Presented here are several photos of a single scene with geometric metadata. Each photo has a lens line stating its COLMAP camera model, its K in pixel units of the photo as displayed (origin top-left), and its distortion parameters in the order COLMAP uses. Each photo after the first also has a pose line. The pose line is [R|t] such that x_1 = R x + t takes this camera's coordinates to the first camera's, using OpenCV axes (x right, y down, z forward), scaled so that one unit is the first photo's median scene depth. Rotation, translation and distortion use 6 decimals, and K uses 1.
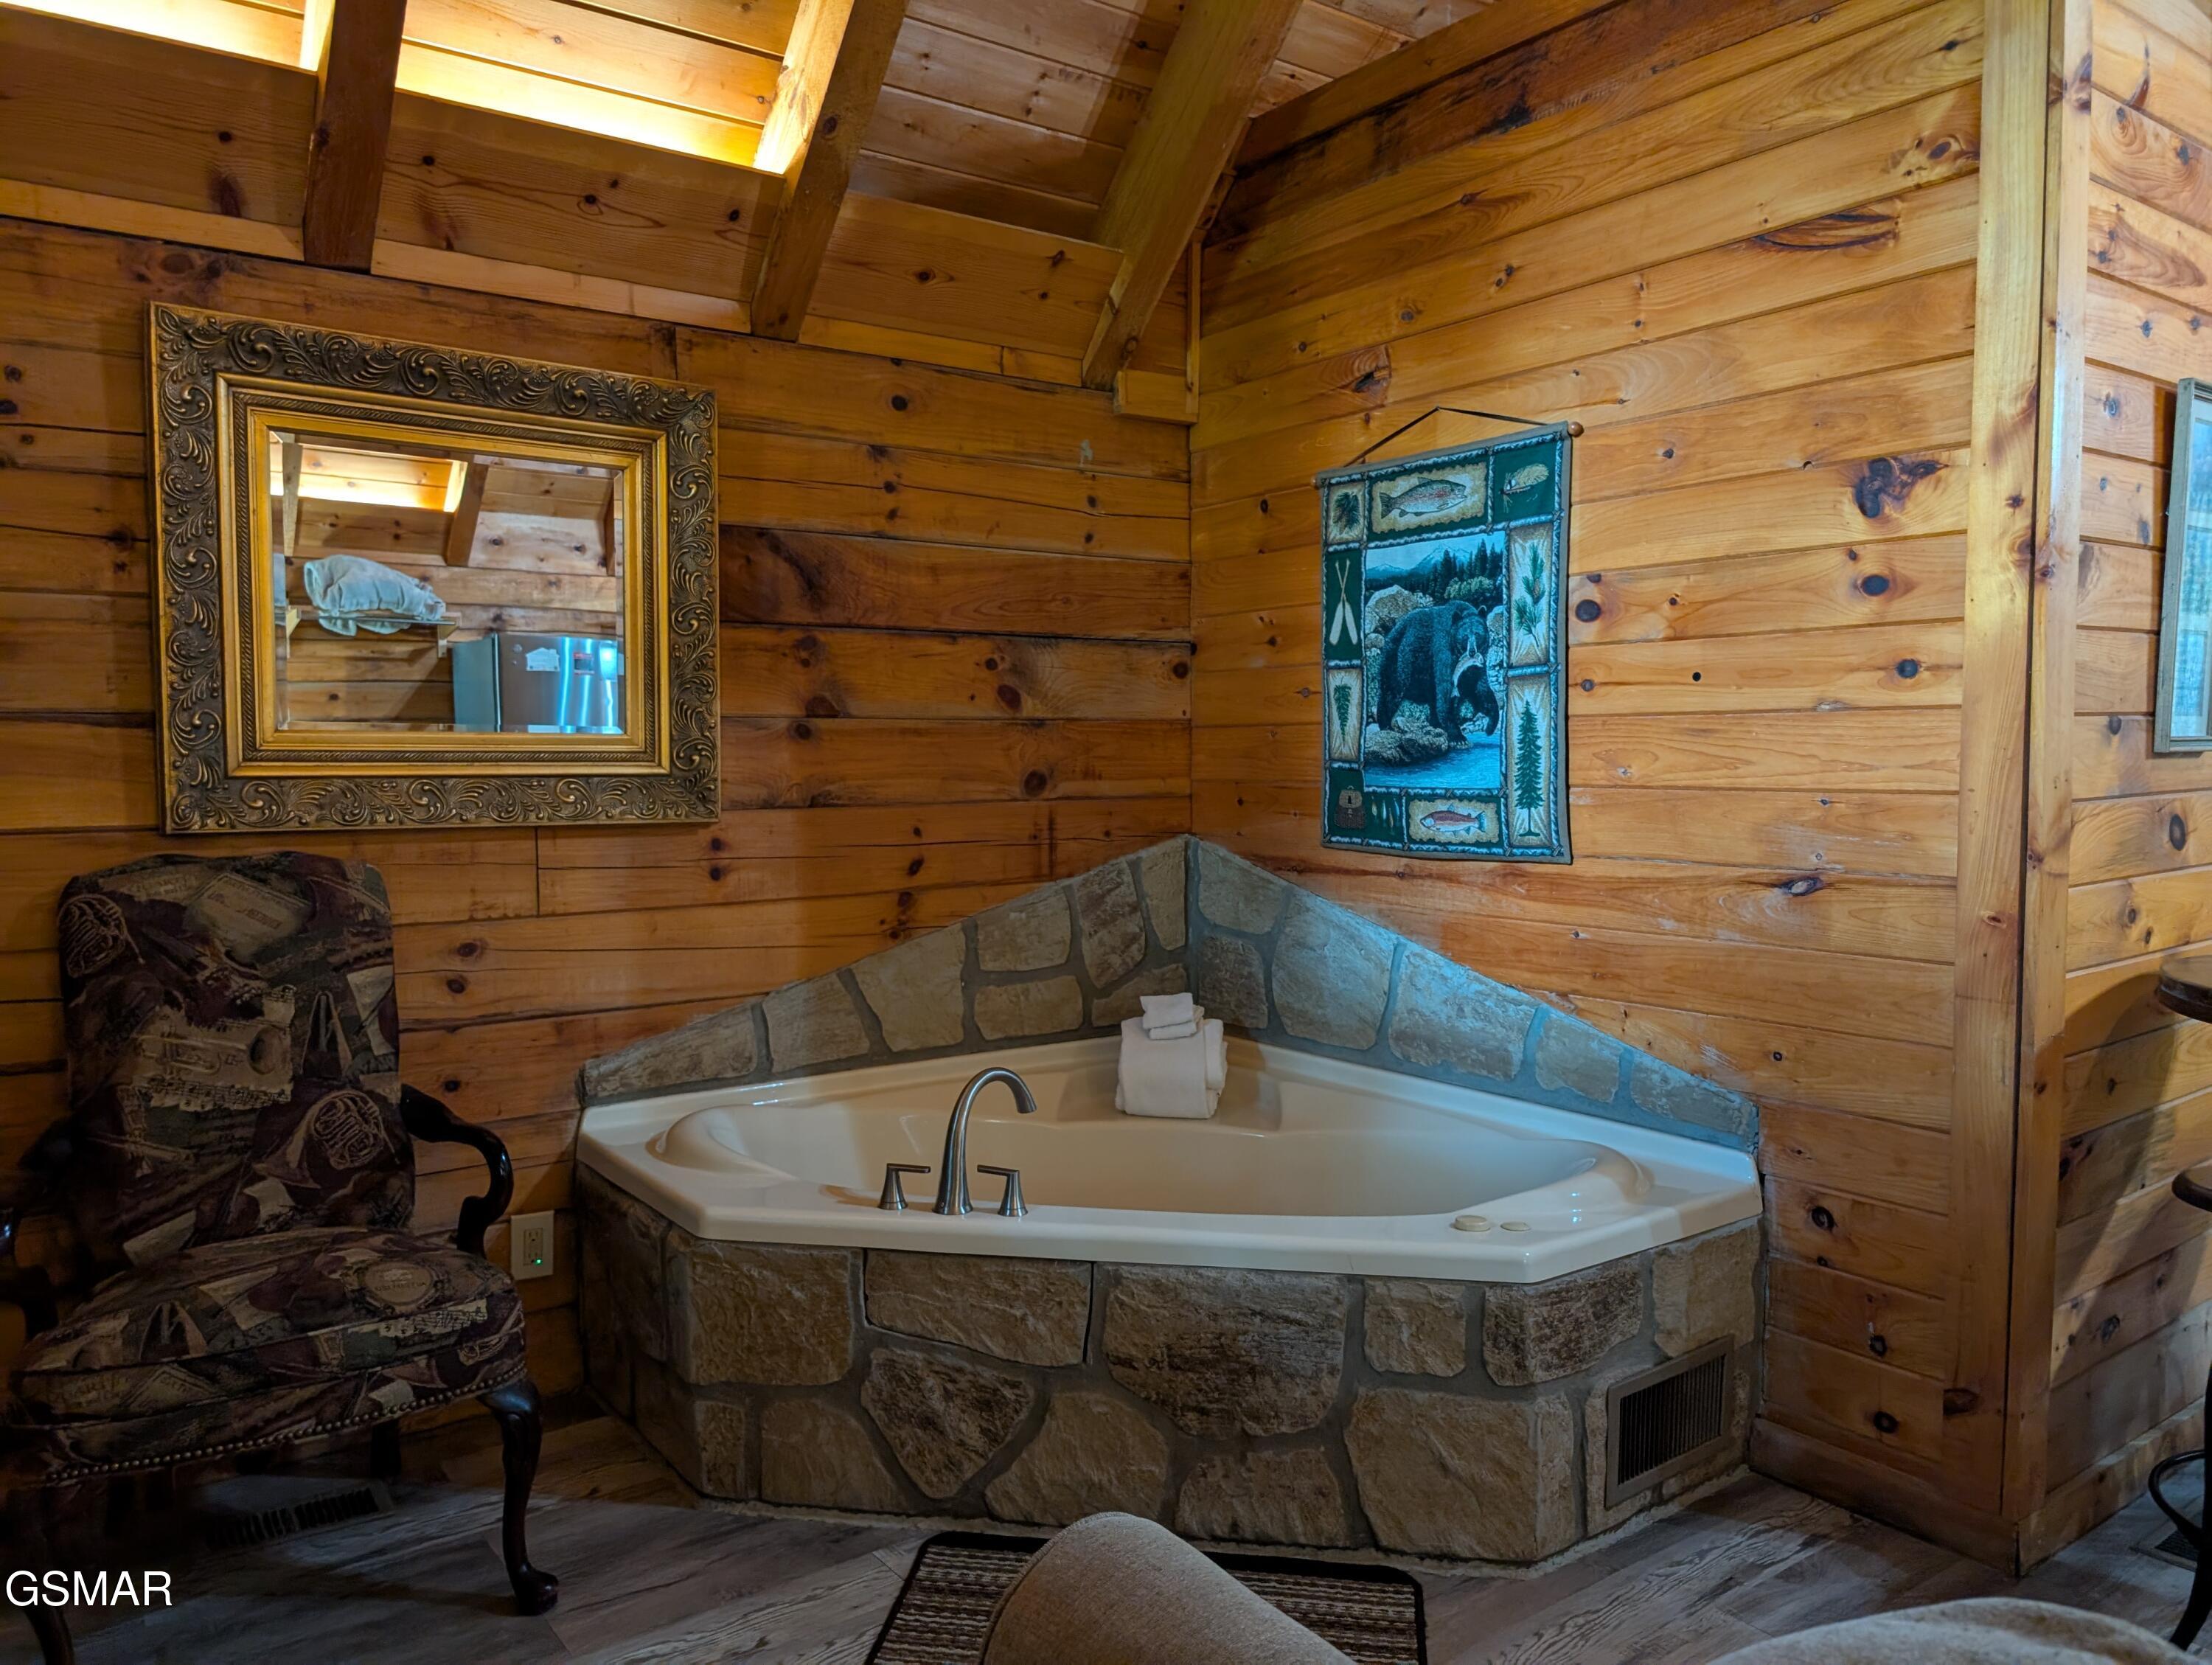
lens RADIAL K [[1605.2, 0, 1111.3], [0, 1605.2, 855.8], [0, 0, 1]] dist [0.013320, -0.000185]
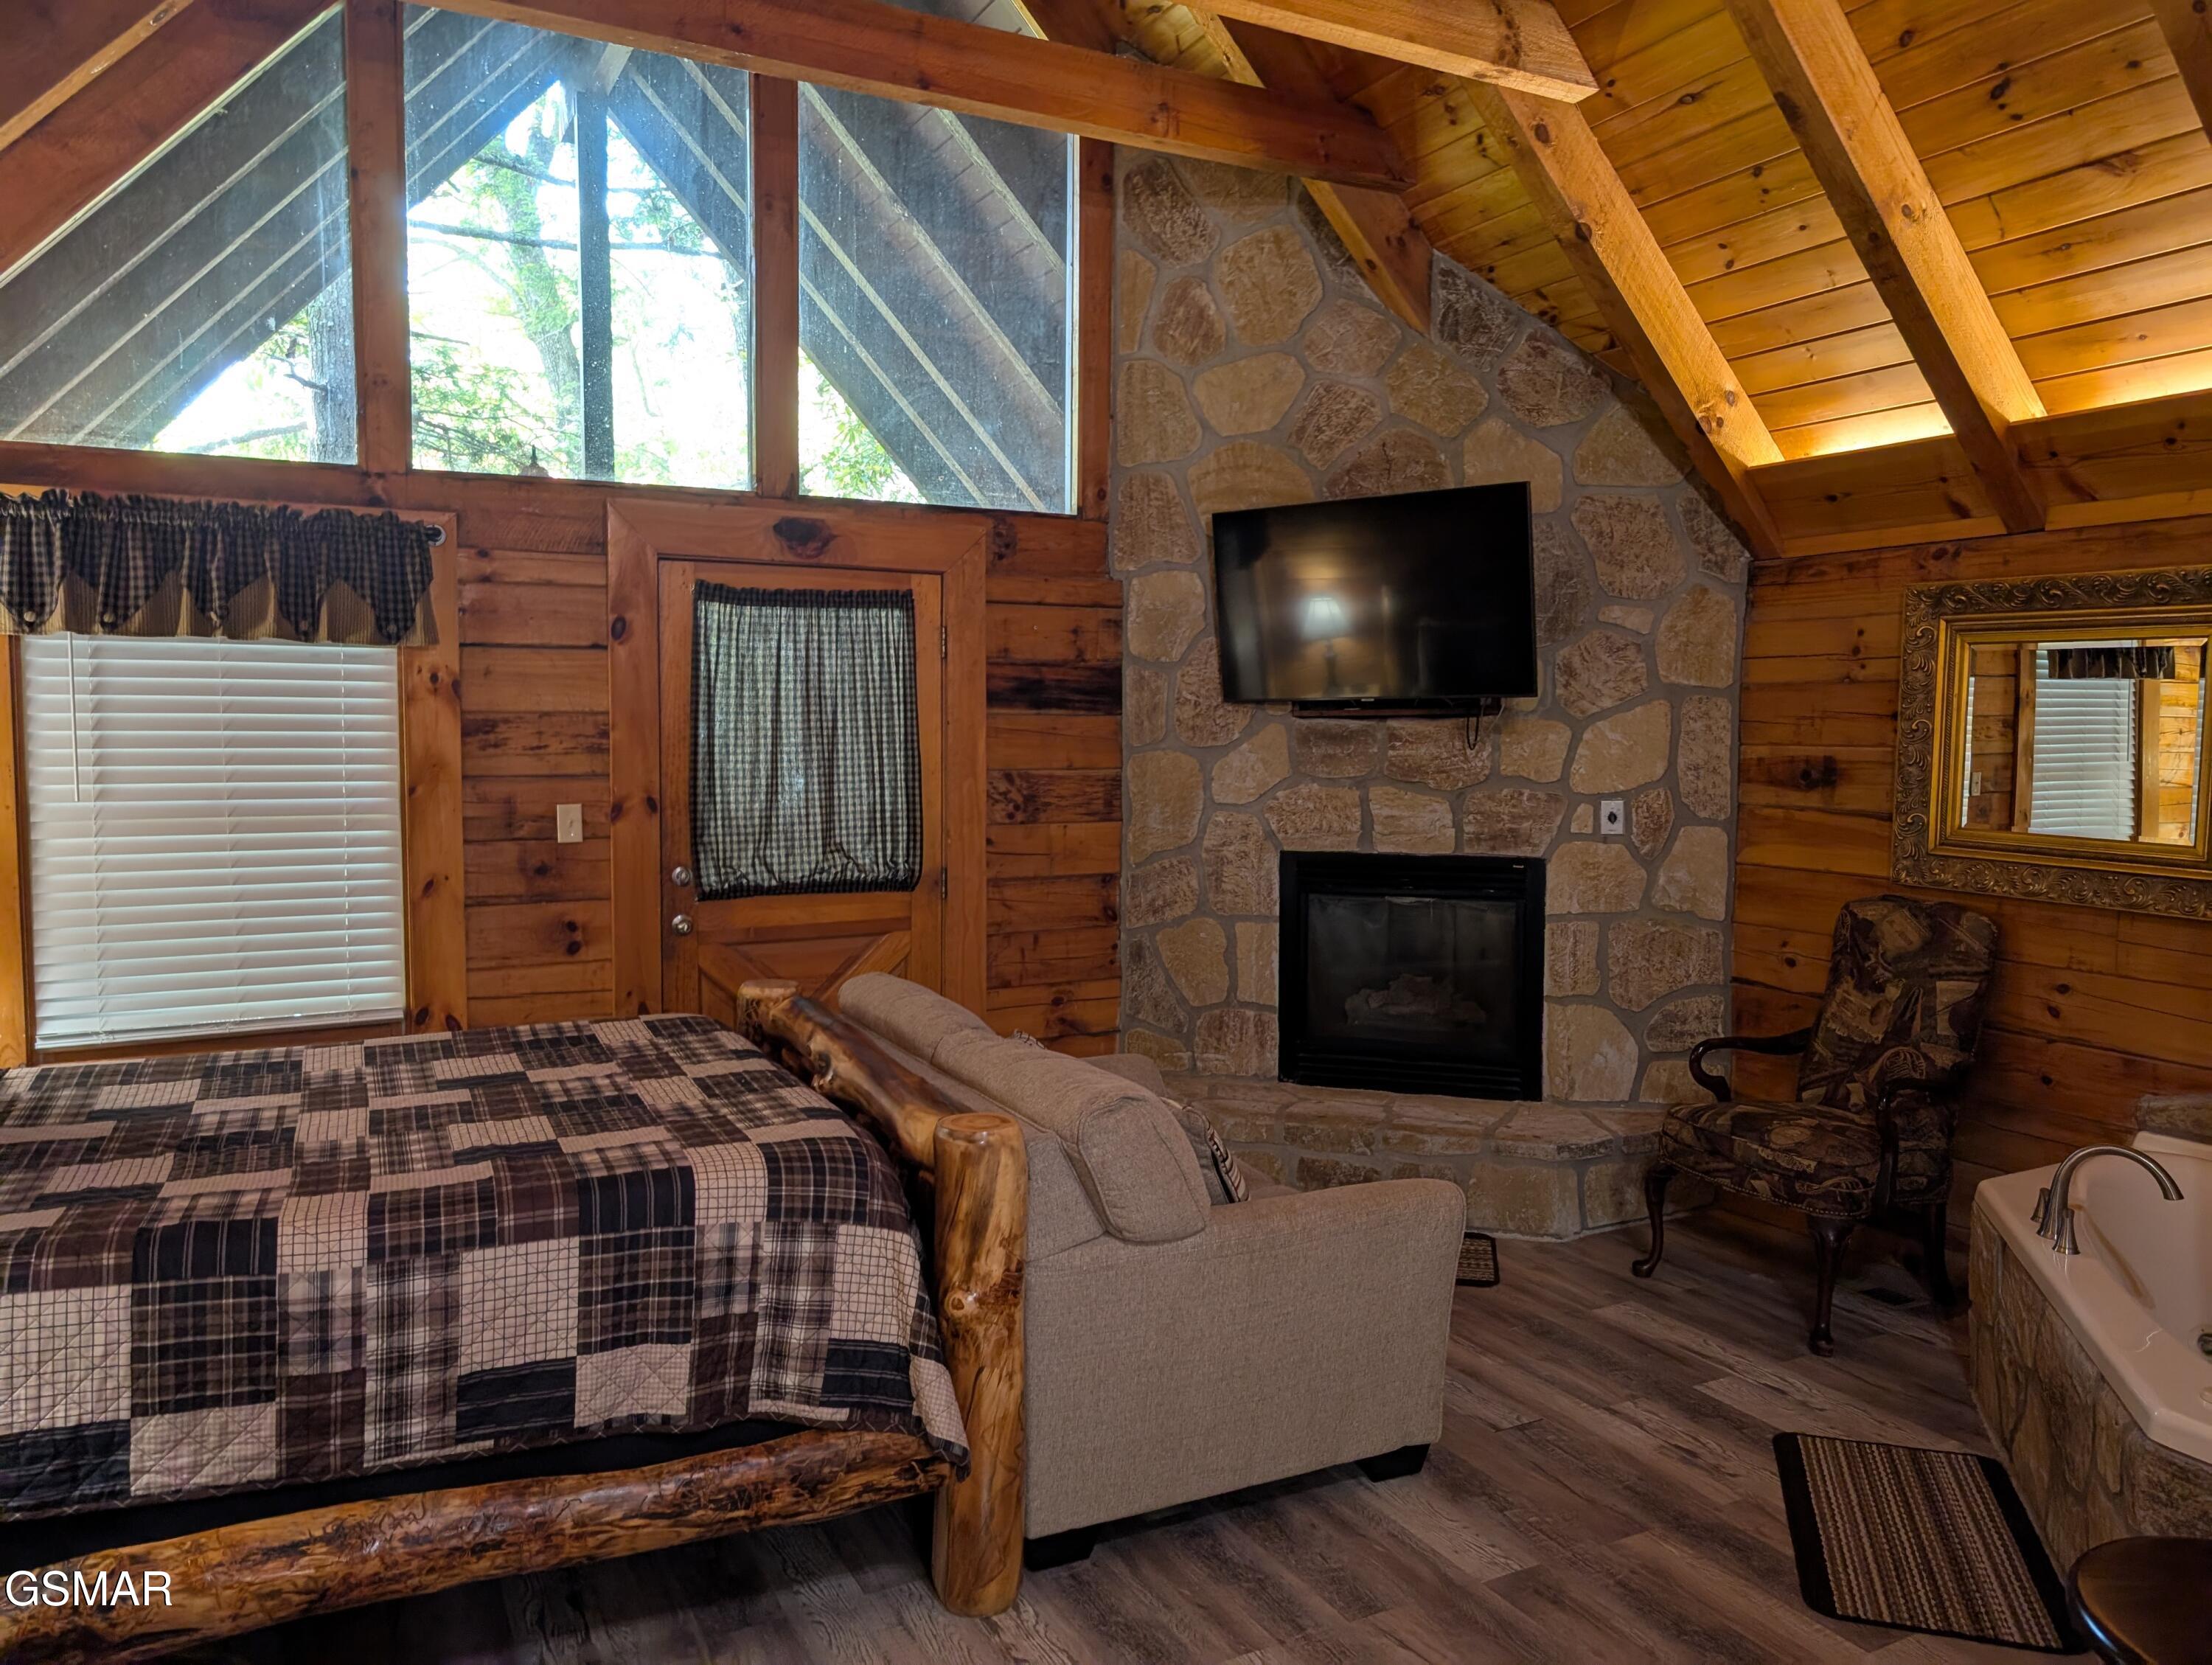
lens RADIAL K [[1605.2, 0, 1107.3], [0, 1605.2, 826.4], [0, 0, 1]] dist [0.013320, -0.000185]
pose [[-0.160999, 0.065738, -0.984763, 1.248908], [-0.082738, 0.993368, 0.079839, -0.141436], [0.983481, 0.094331, -0.154492, 0.418807]]
